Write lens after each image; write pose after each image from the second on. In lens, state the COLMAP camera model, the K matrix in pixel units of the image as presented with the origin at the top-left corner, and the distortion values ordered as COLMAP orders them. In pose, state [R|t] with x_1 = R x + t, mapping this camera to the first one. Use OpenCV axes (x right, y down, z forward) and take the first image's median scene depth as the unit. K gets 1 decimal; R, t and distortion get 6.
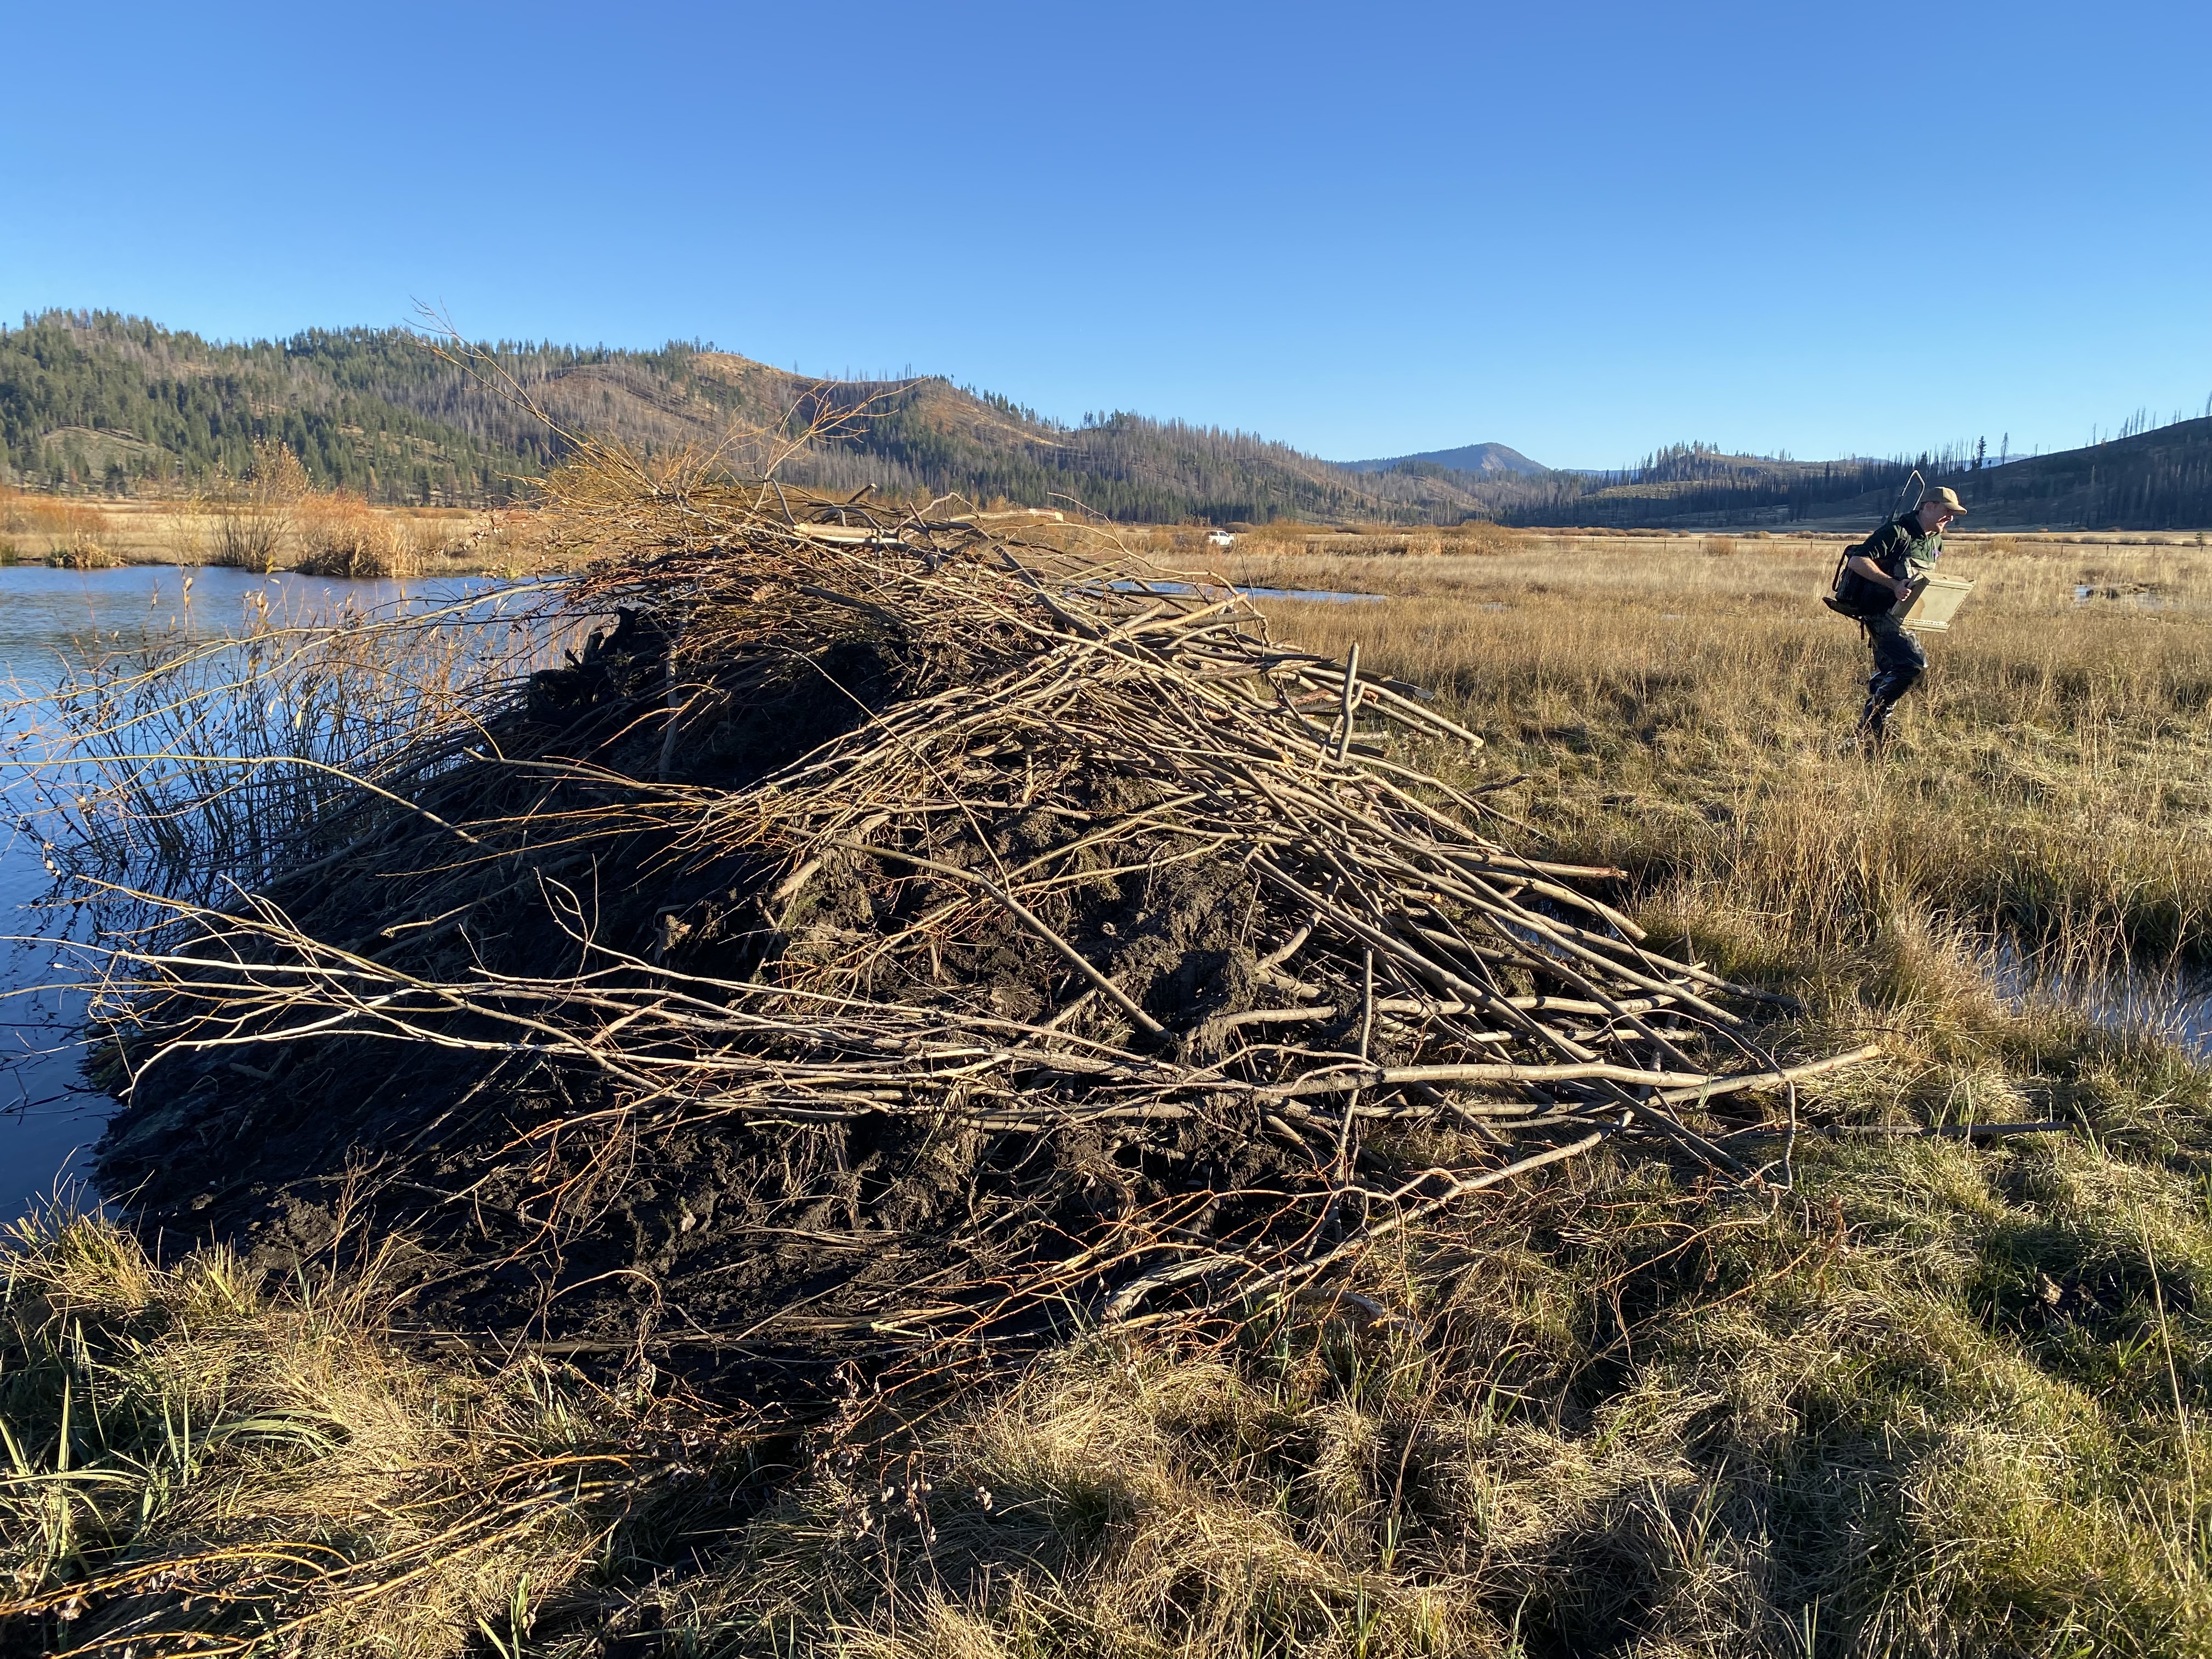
lens RADIAL K [[1714.1, 0, 1144.0], [0, 1714.1, 825.5], [0, 0, 1]] dist [0.063058, -0.079131]
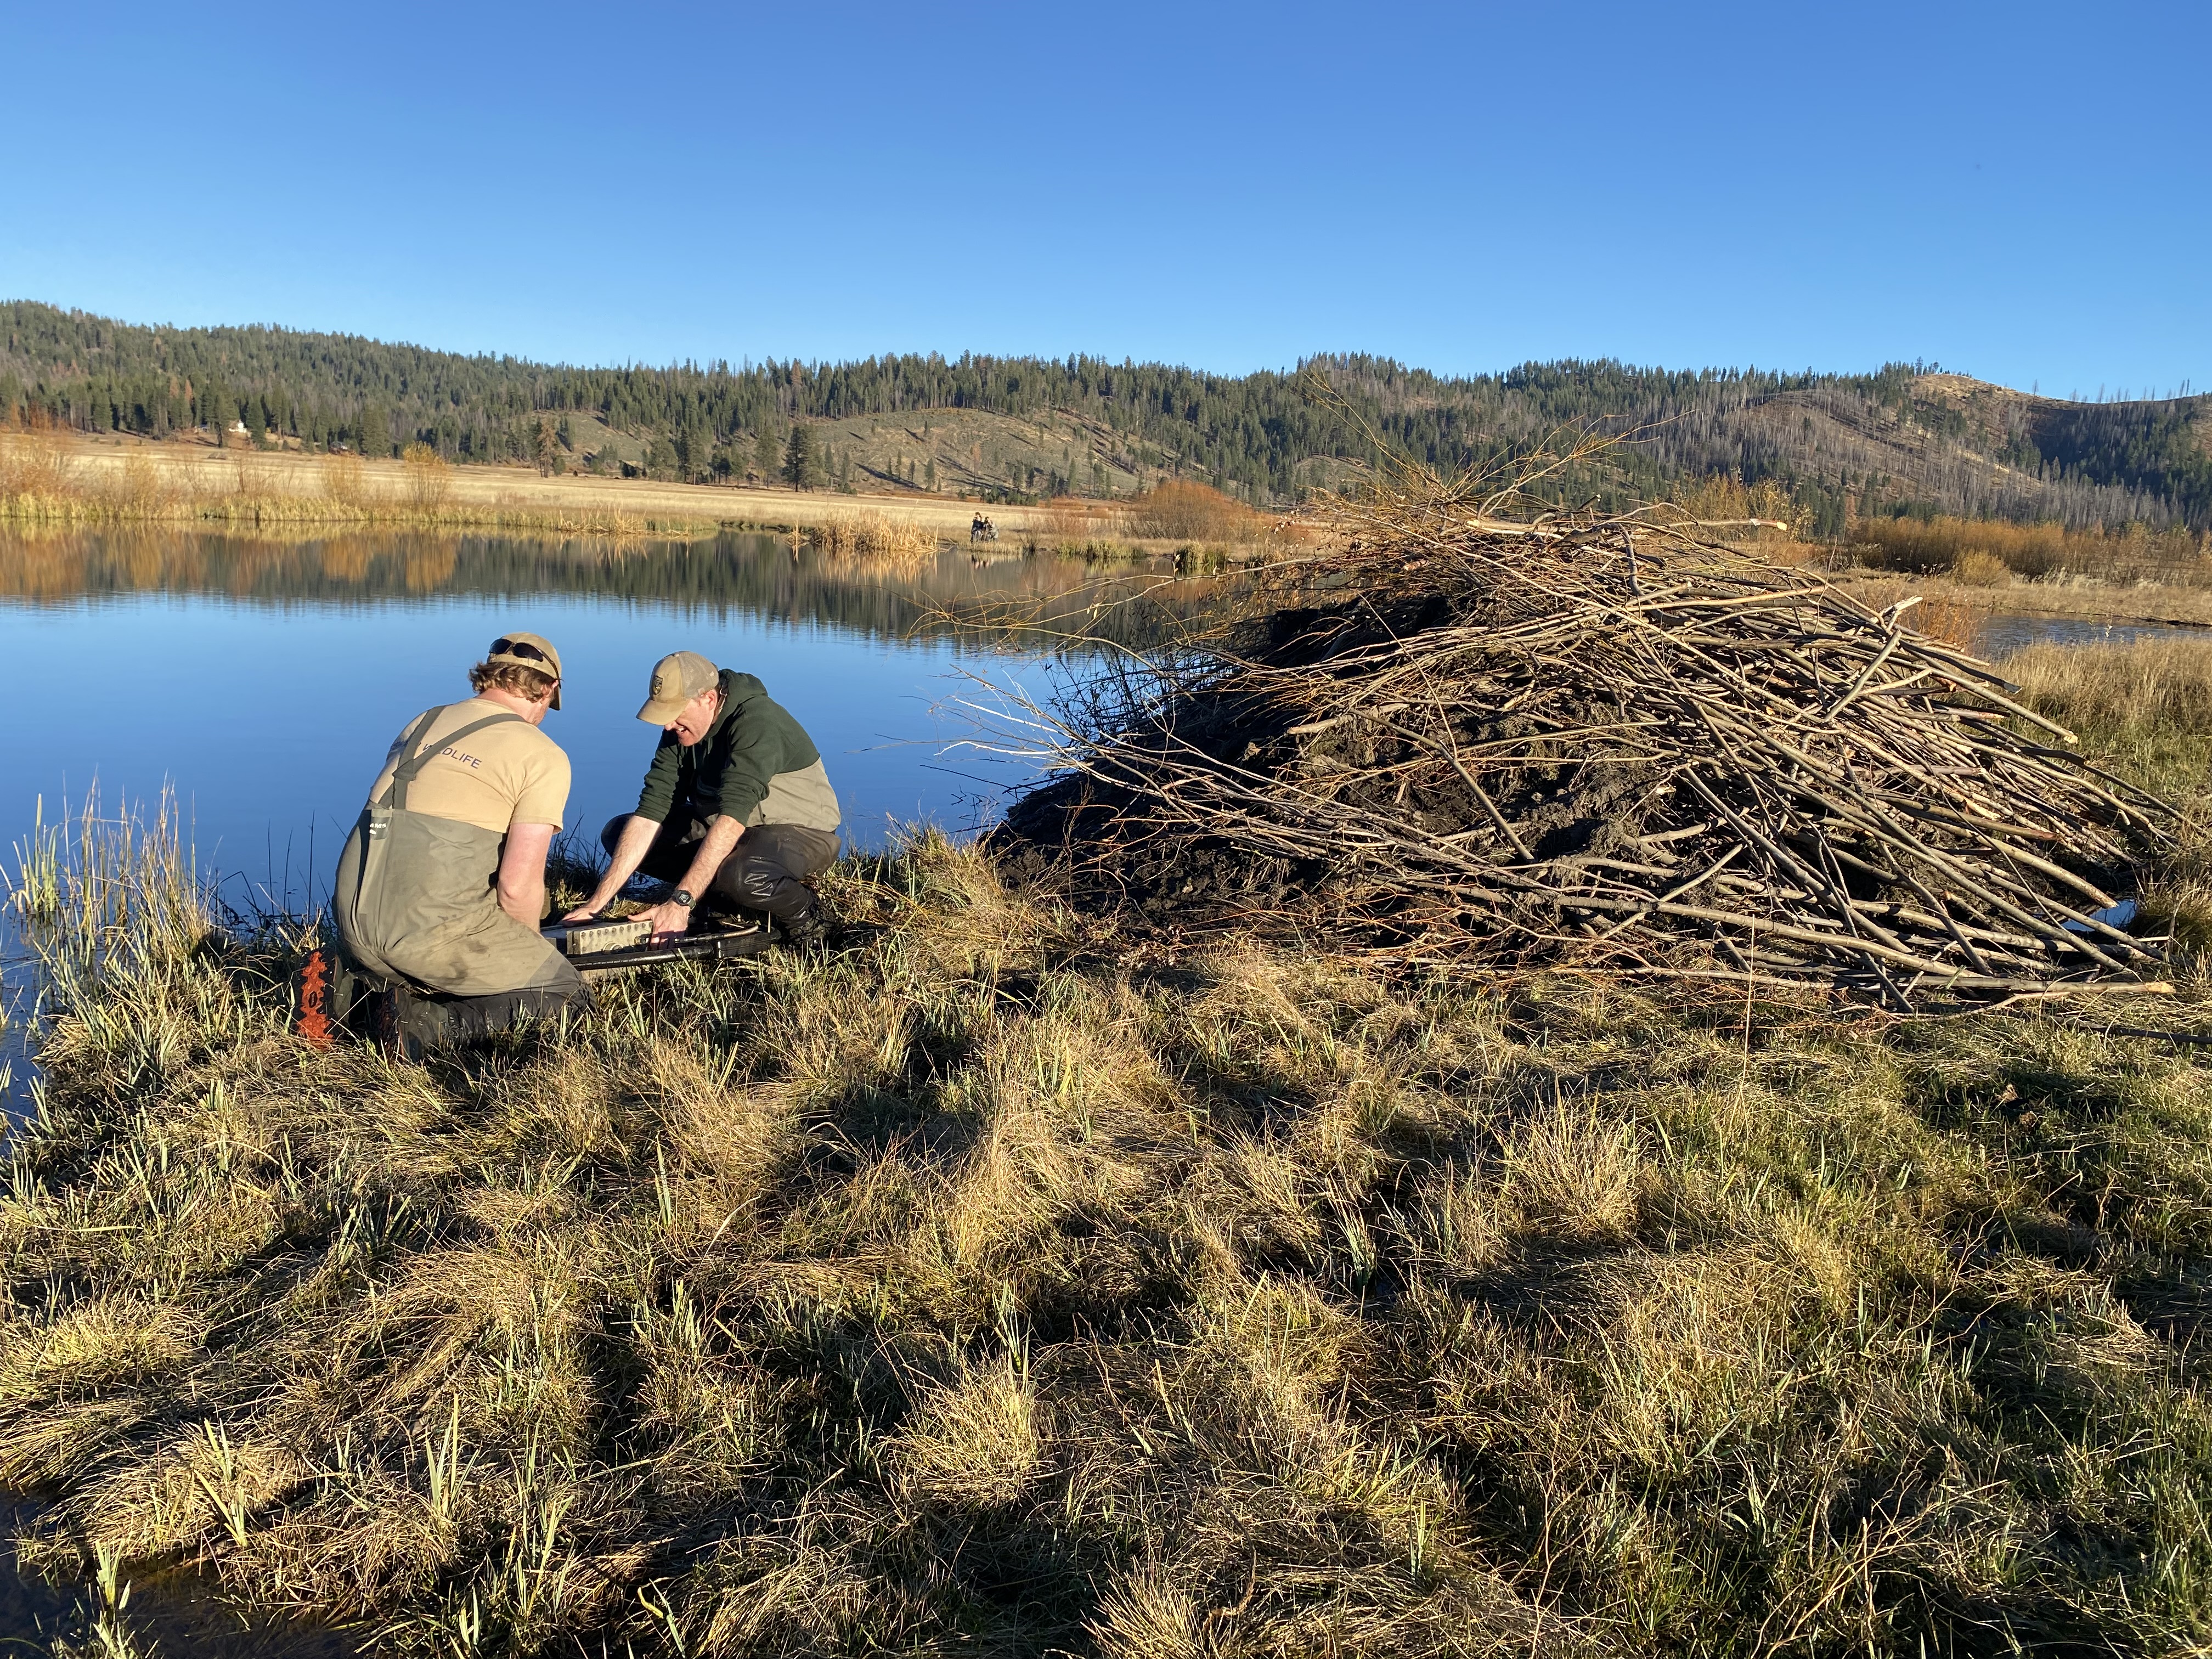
lens RADIAL K [[1755.2, 0, 1106.0], [0, 1755.2, 829.5], [0, 0, 1]] dist [0.064655, -0.080354]
pose [[0.788410, 0.134361, -0.600298, 0.634332], [-0.145250, 0.988922, 0.030578, 0.102670], [0.597756, 0.063085, 0.799192, -0.432810]]
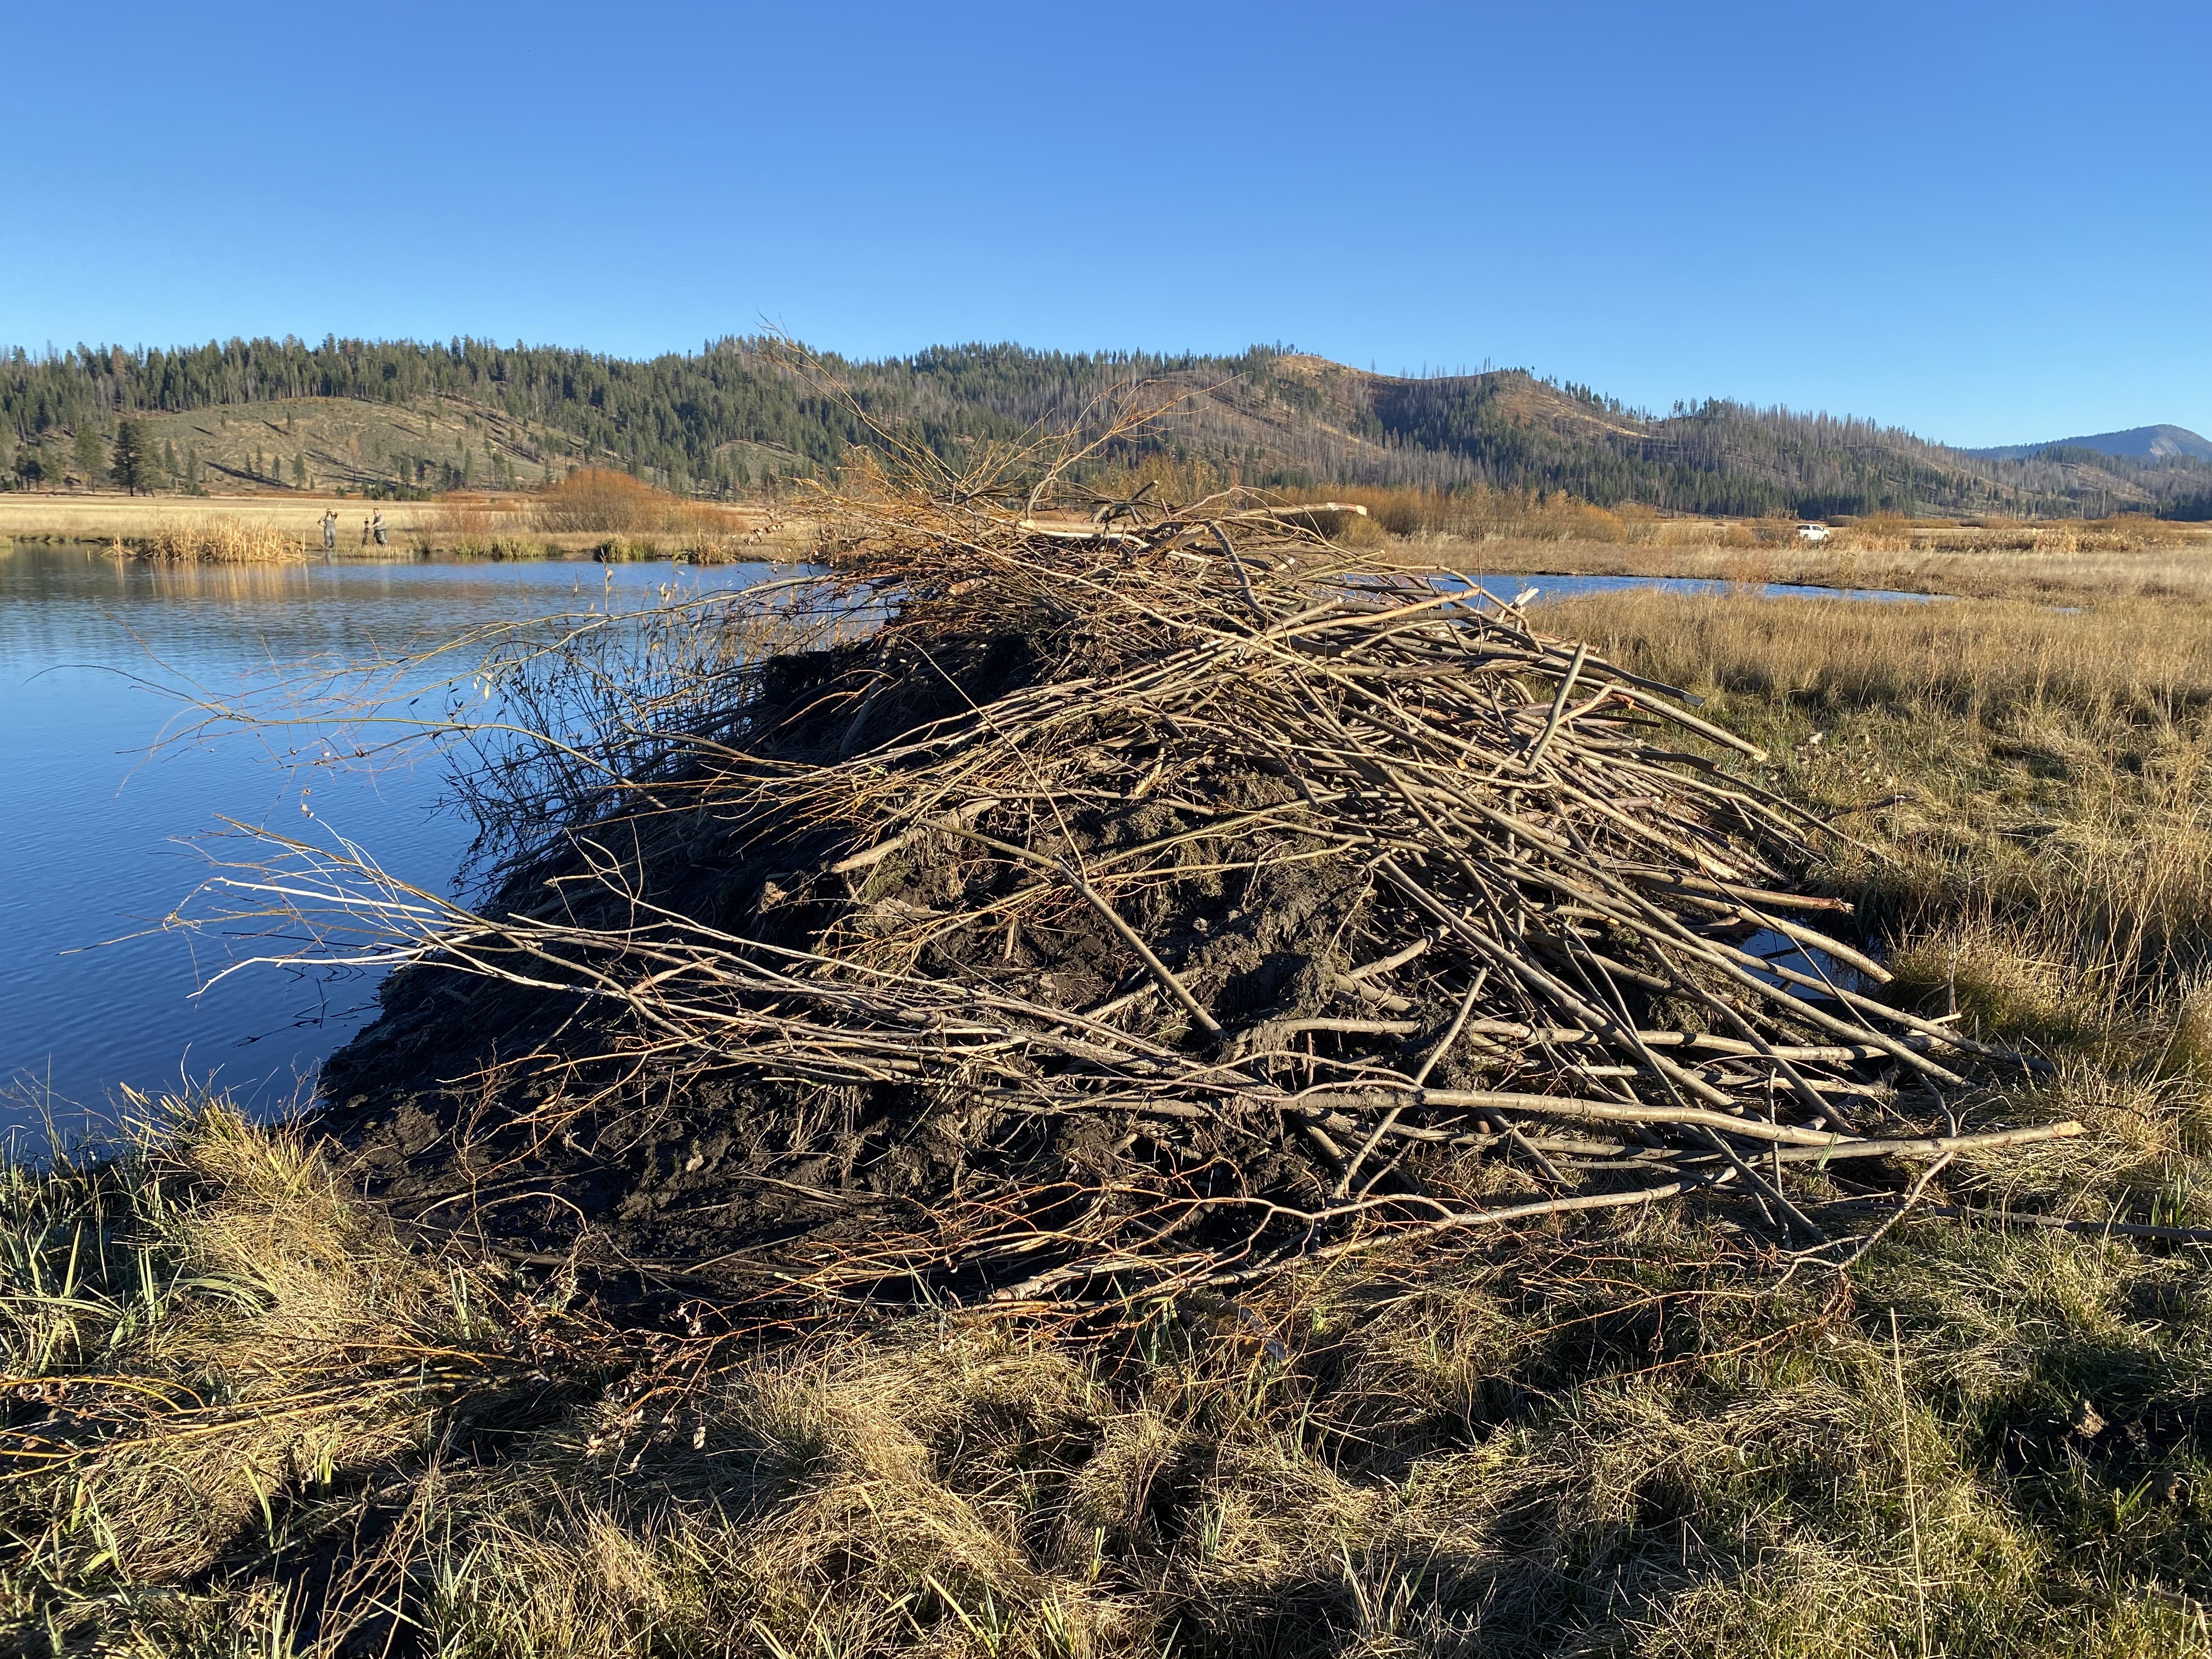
lens RADIAL K [[1732.4, 0, 1154.4], [0, 1732.4, 819.7], [0, 0, 1]] dist [0.067382, -0.089516]
pose [[0.950737, 0.049537, -0.306016, 0.279245], [-0.050674, 0.998706, 0.004232, -0.003611], [0.305830, 0.011484, 0.952017, 0.037436]]
